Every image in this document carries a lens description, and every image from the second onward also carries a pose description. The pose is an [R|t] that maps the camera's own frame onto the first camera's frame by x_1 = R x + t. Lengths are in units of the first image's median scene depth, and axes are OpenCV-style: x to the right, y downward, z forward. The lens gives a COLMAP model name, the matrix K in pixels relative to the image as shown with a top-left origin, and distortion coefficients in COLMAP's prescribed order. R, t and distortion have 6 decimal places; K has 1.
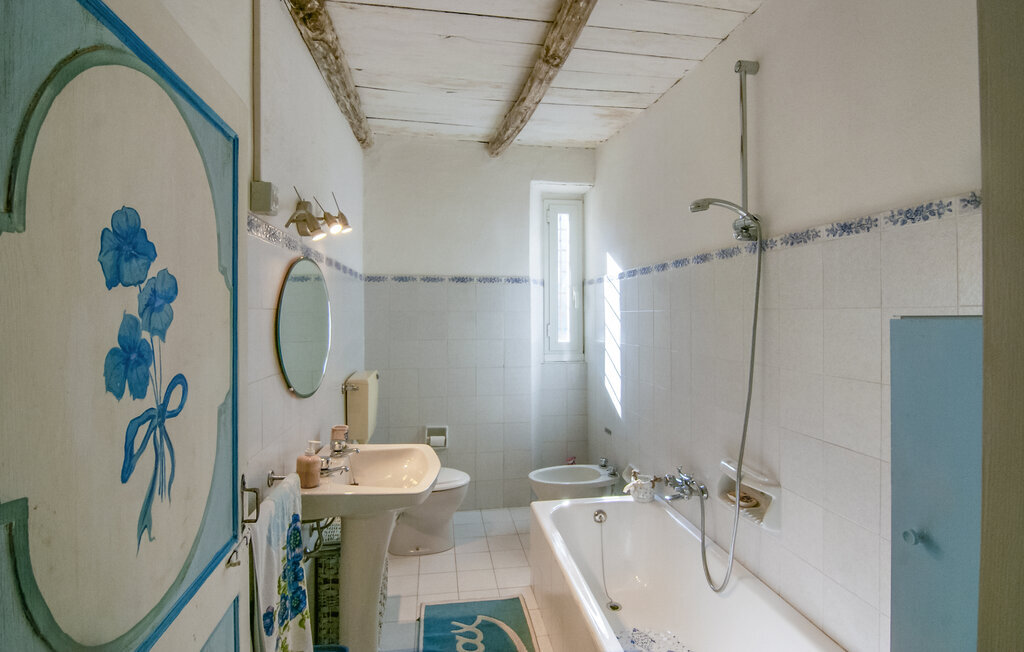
lens RADIAL K [[503.1, 0, 510.0], [0, 503.1, 312.6], [0, 0, 1]] dist [-0.003468, -0.009395]
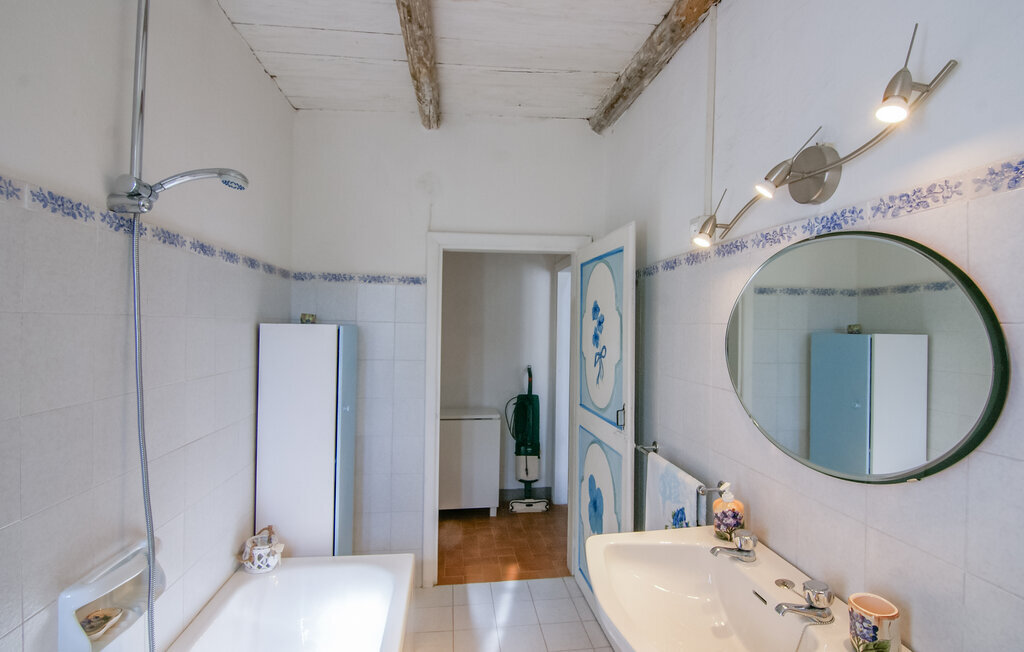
lens RADIAL K [[503.1, 0, 510.0], [0, 503.1, 312.6], [0, 0, 1]] dist [-0.003468, -0.009395]
pose [[-0.999525, -0.013176, 0.027853, -0.152714], [-0.013801, 0.999655, -0.022369, -0.008300], [-0.027549, -0.022743, -0.999362, 4.524371]]
